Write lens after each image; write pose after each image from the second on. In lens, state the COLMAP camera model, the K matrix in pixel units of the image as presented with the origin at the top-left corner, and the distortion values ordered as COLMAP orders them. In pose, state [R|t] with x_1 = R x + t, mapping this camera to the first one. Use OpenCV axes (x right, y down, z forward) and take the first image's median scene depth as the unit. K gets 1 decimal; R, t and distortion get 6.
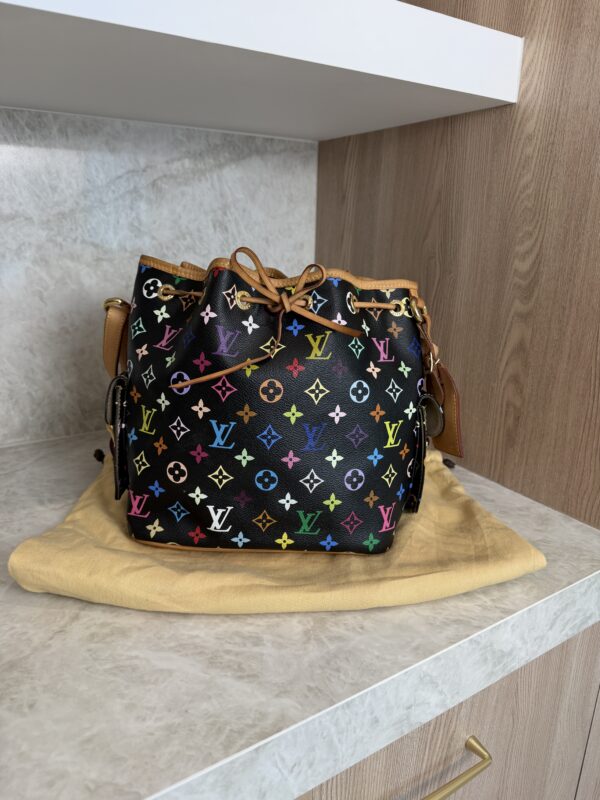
lens RADIAL K [[586.1, 0, 300.0], [0, 586.1, 400.0], [0, 0, 1]] dist [0.038505, -0.097874]
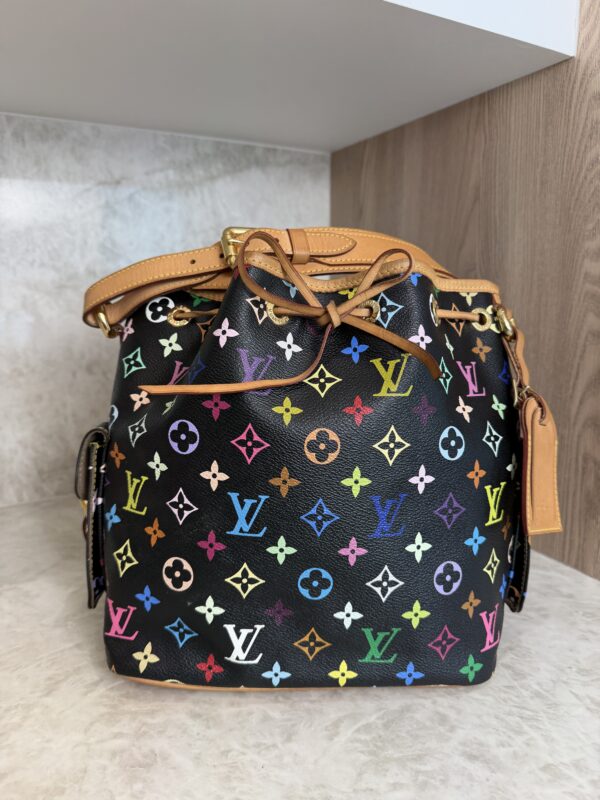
lens RADIAL K [[592.2, 0, 300.5], [0, 592.2, 398.1], [0, 0, 1]] dist [-0.030371, 0.006422]
pose [[0.997532, -0.013144, -0.068967, 0.048979], [0.005341, 0.993679, -0.112127, 0.011710], [0.070005, 0.111482, 0.991298, 0.221702]]
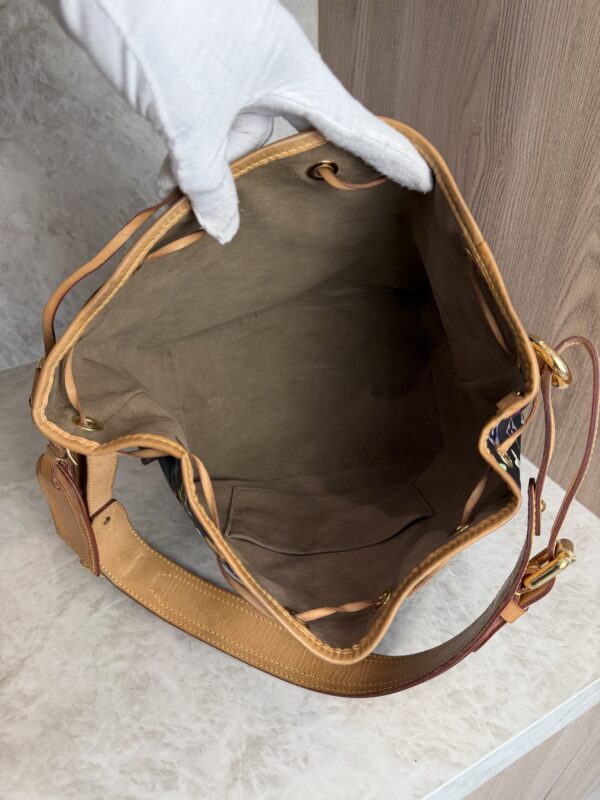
lens RADIAL K [[588.7, 0, 301.9], [0, 588.7, 401.9], [0, 0, 1]] dist [-0.026372, 0.006491]
pose [[0.995900, 0.019578, -0.088317, 0.092657], [0.014344, 0.929772, 0.367857, -0.199823], [0.089317, -0.367616, 0.925679, 0.263717]]
